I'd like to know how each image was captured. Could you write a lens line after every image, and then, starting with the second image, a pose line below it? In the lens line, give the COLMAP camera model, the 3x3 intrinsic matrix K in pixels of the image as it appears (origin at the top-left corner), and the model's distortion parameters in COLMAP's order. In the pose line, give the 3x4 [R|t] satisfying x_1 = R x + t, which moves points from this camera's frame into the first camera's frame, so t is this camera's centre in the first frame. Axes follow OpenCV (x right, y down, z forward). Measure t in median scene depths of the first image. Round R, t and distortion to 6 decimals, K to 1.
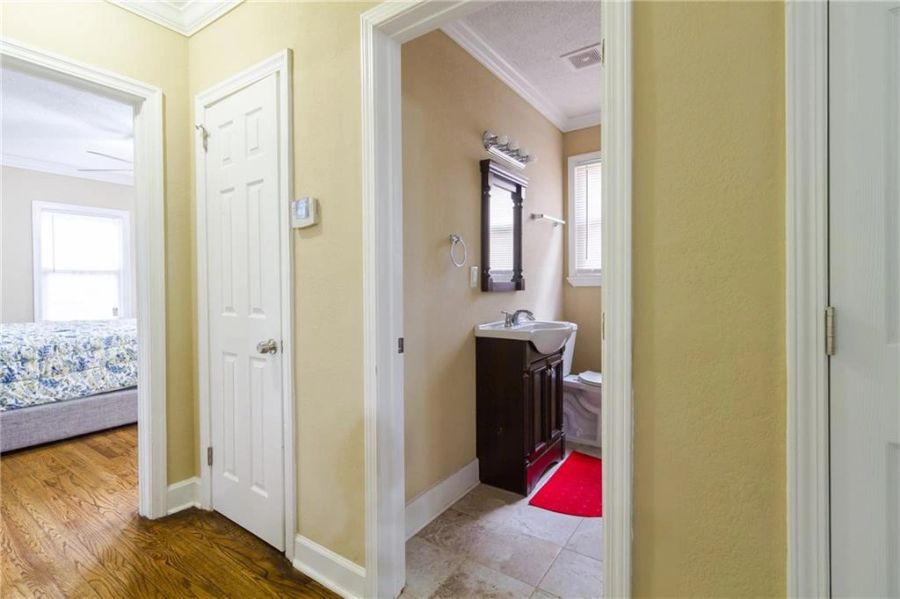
lens RADIAL K [[423.8, 0, 450.0], [0, 423.8, 299.5], [0, 0, 1]] dist [-0.000806, -0.000358]
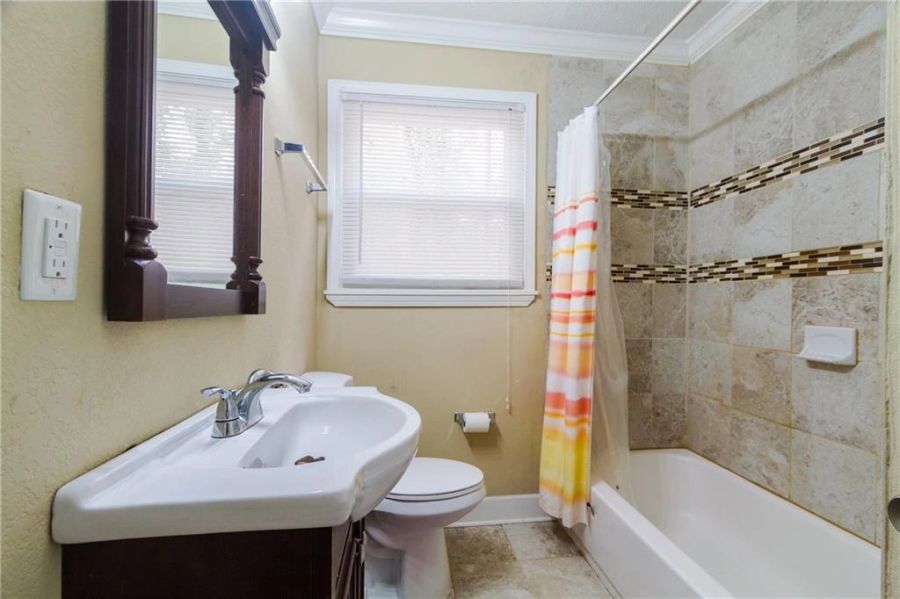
lens RADIAL K [[411.0, 0, 455.9], [0, 411.0, 309.2], [0, 0, 1]] dist [-0.000551, -0.000750]
pose [[0.746421, 0.018130, 0.665228, 0.059795], [0.001226, 0.999590, -0.028619, -0.015453], [-0.665473, 0.022177, 0.746092, 0.625576]]
